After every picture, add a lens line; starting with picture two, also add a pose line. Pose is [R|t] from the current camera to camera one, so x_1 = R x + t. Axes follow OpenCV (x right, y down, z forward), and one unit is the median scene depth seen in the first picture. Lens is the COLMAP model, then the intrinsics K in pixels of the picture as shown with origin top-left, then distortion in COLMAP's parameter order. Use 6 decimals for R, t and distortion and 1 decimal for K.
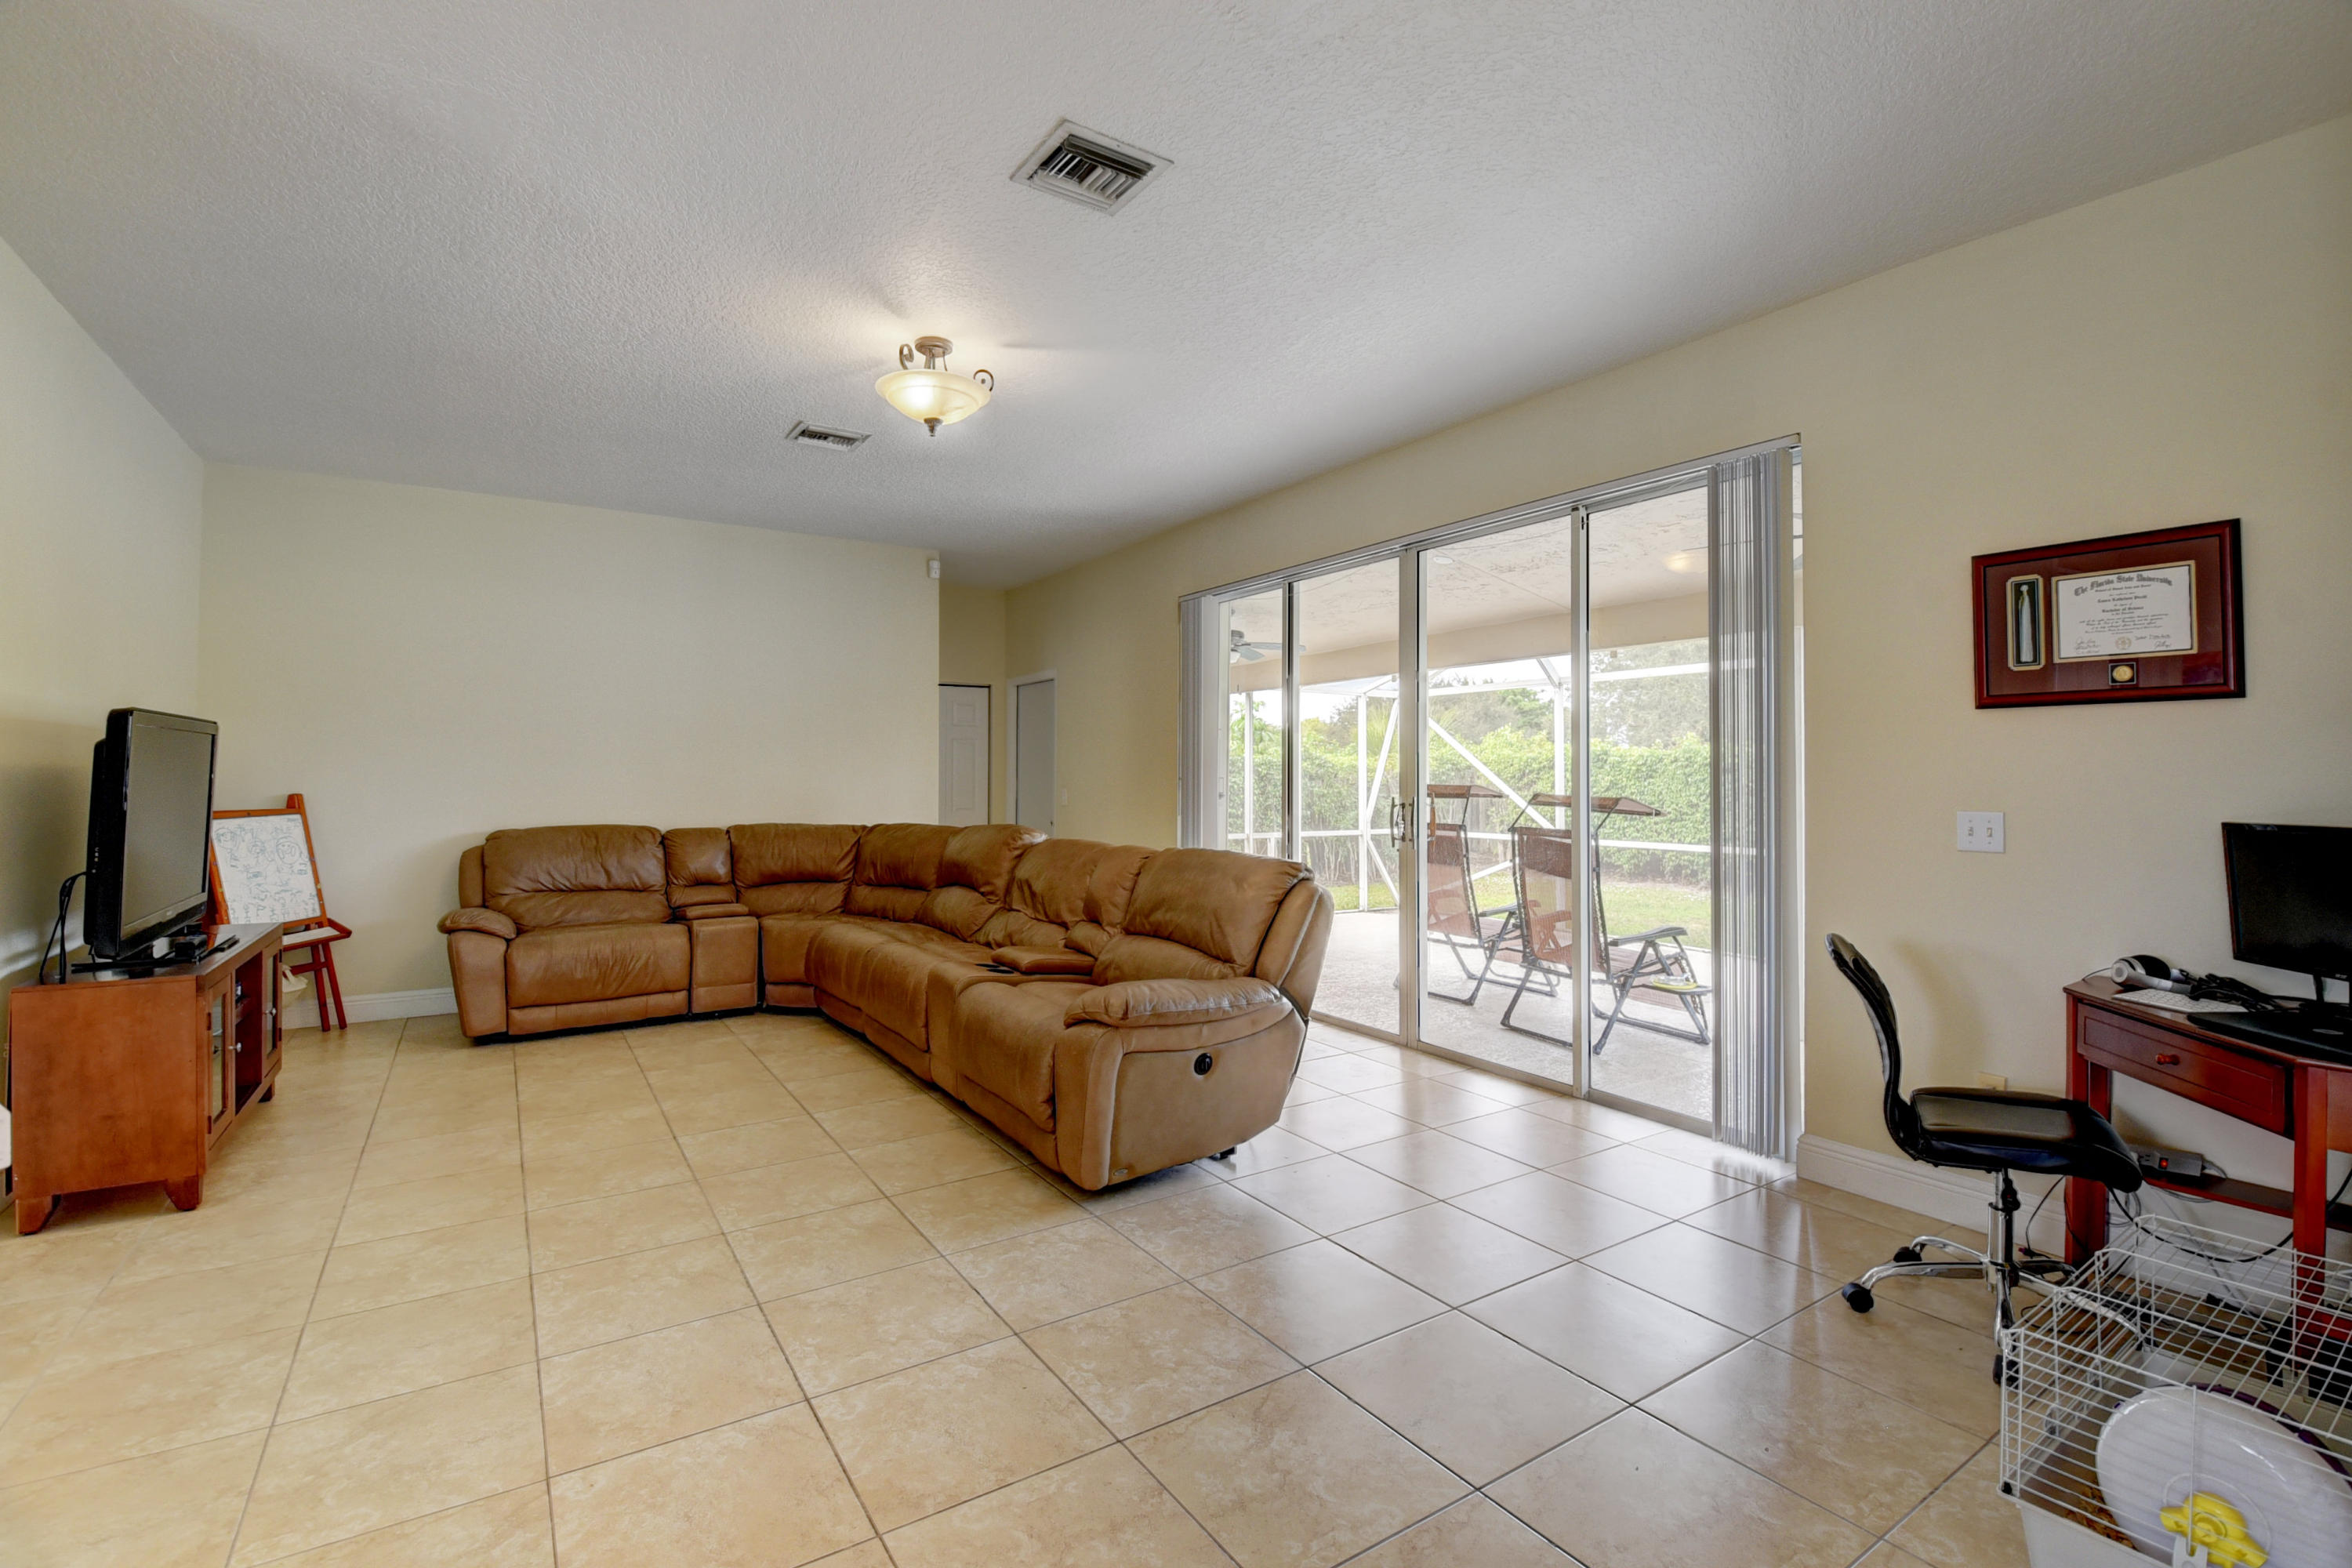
lens RADIAL K [[1026.2, 0, 1167.6], [0, 1026.2, 764.1], [0, 0, 1]] dist [0.009687, -0.022782]
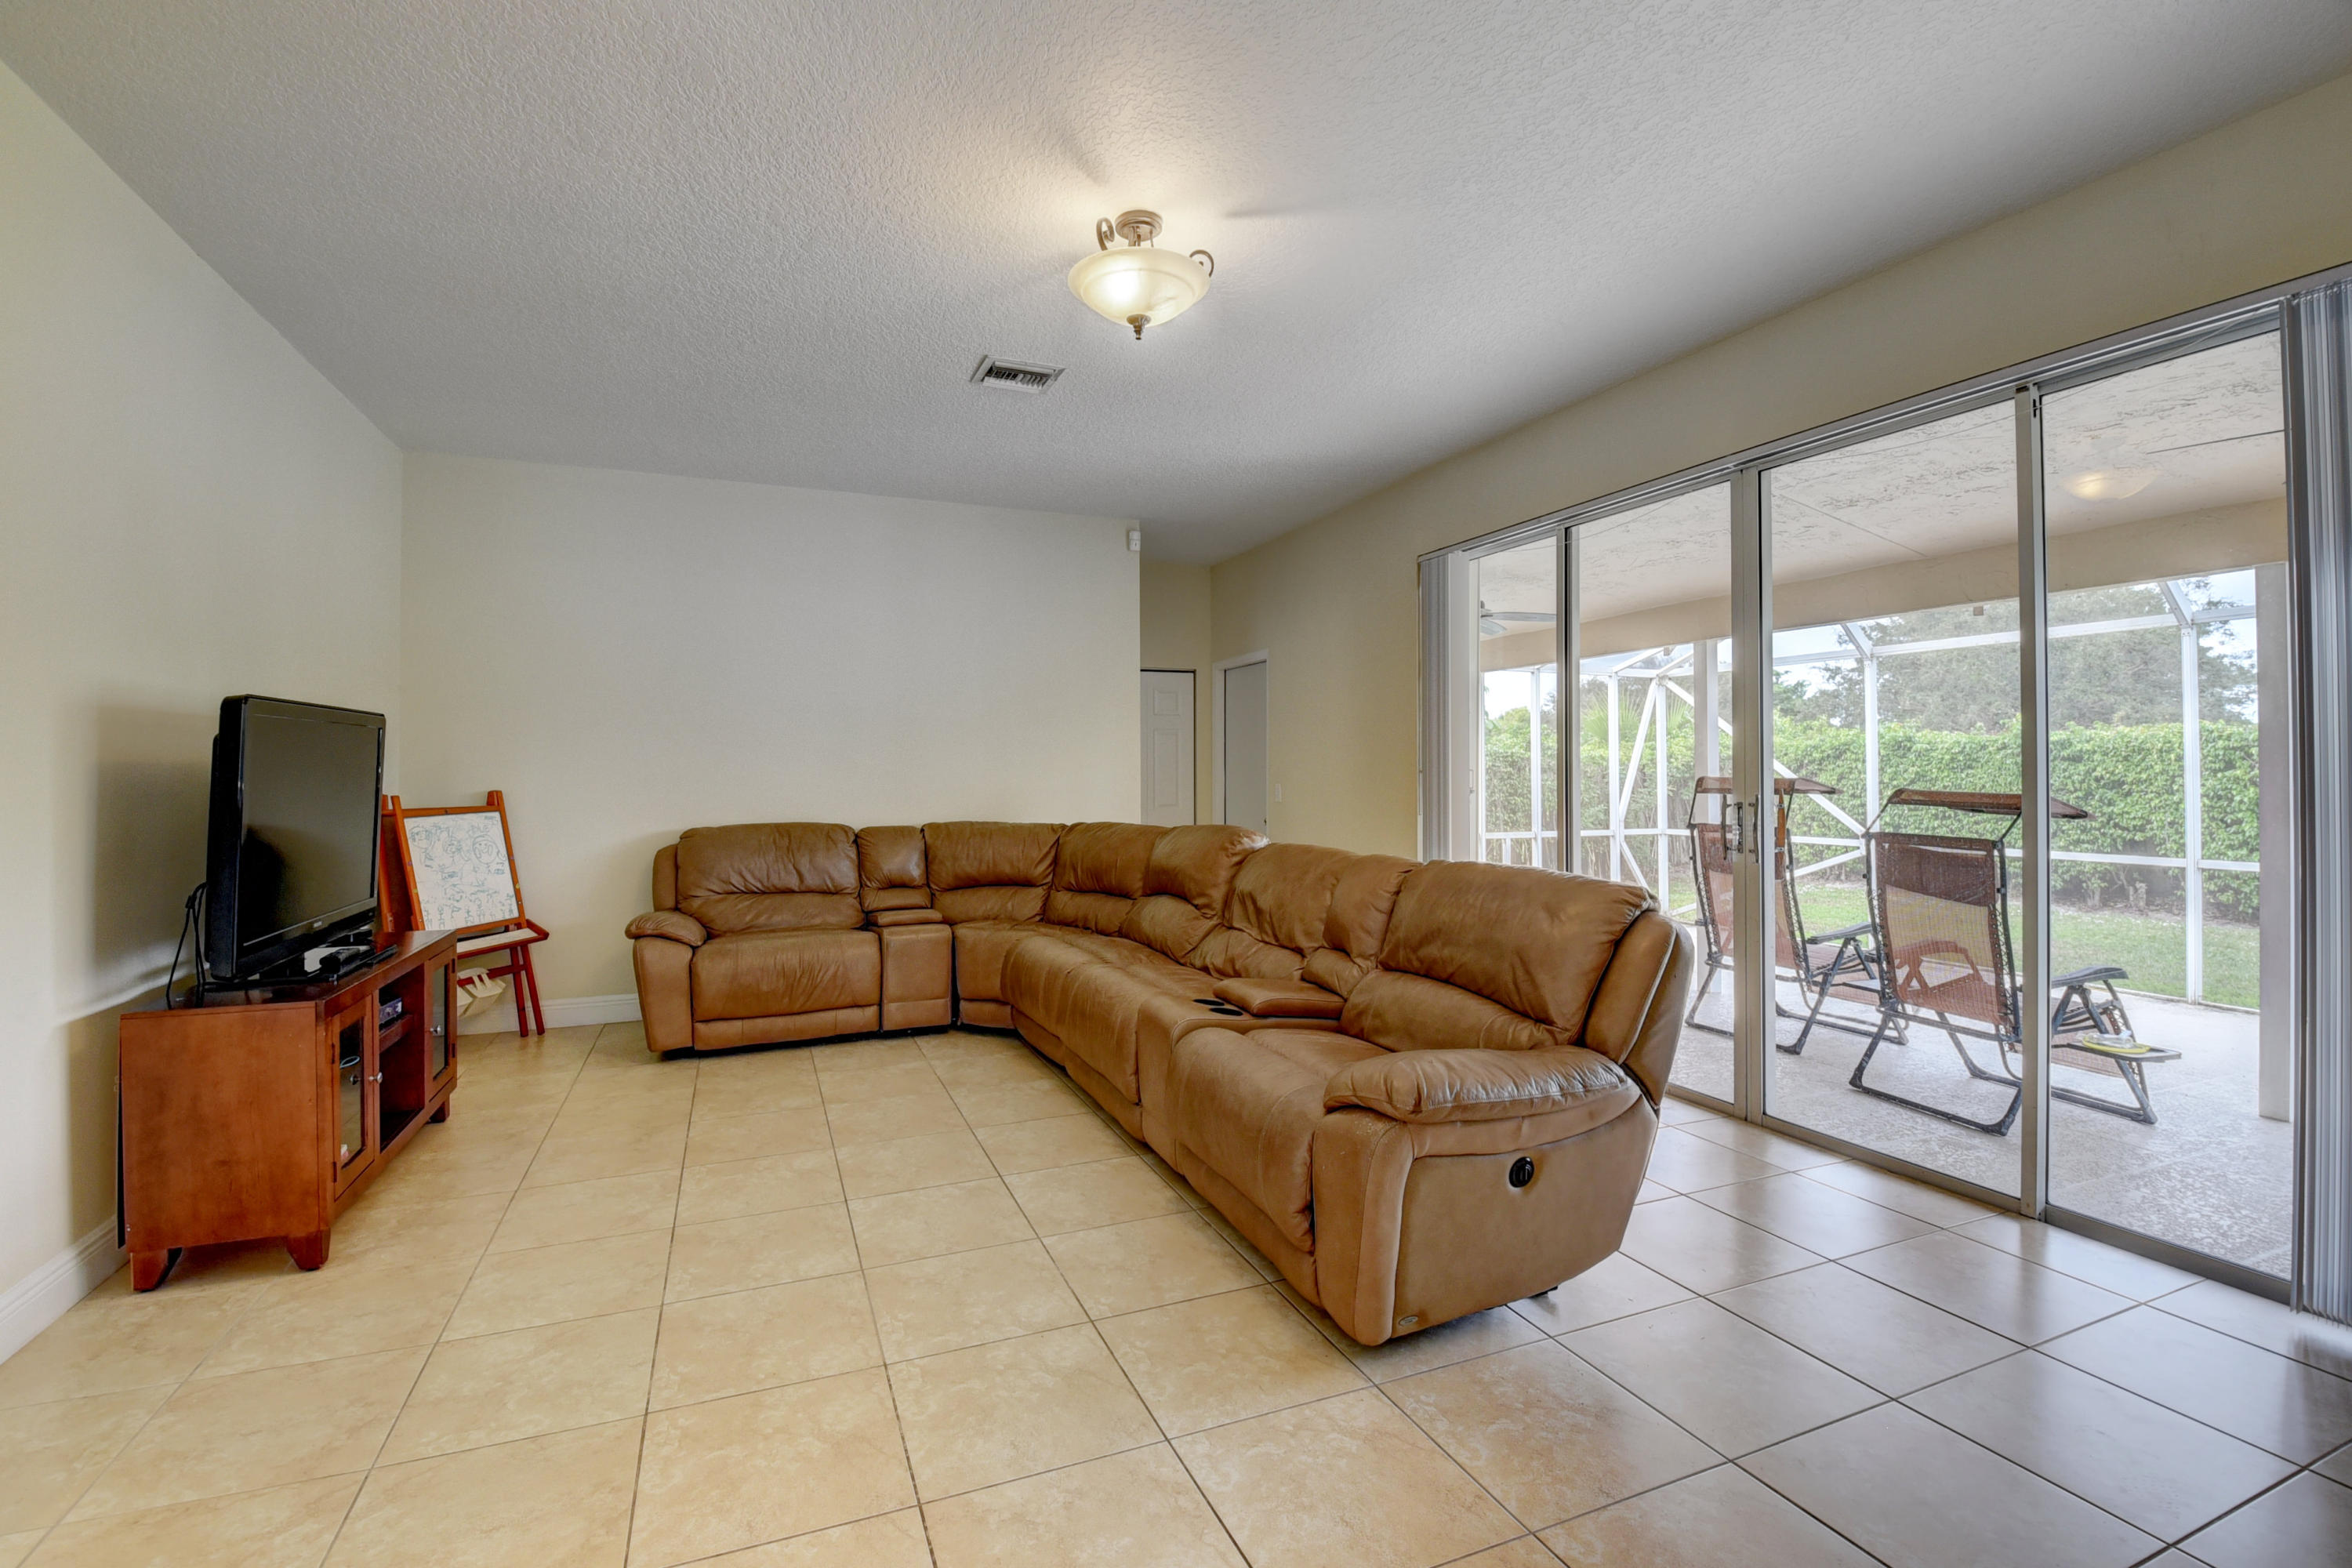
lens RADIAL K [[1045.3, 0, 1176.0], [0, 1045.3, 784.0], [0, 0, 1]] dist [0.036365, -0.047069]
pose [[0.983349, -0.001993, -0.181714, -0.048099], [0.006636, 0.999667, 0.024942, 0.002823], [0.181604, -0.025733, 0.983035, 0.178285]]
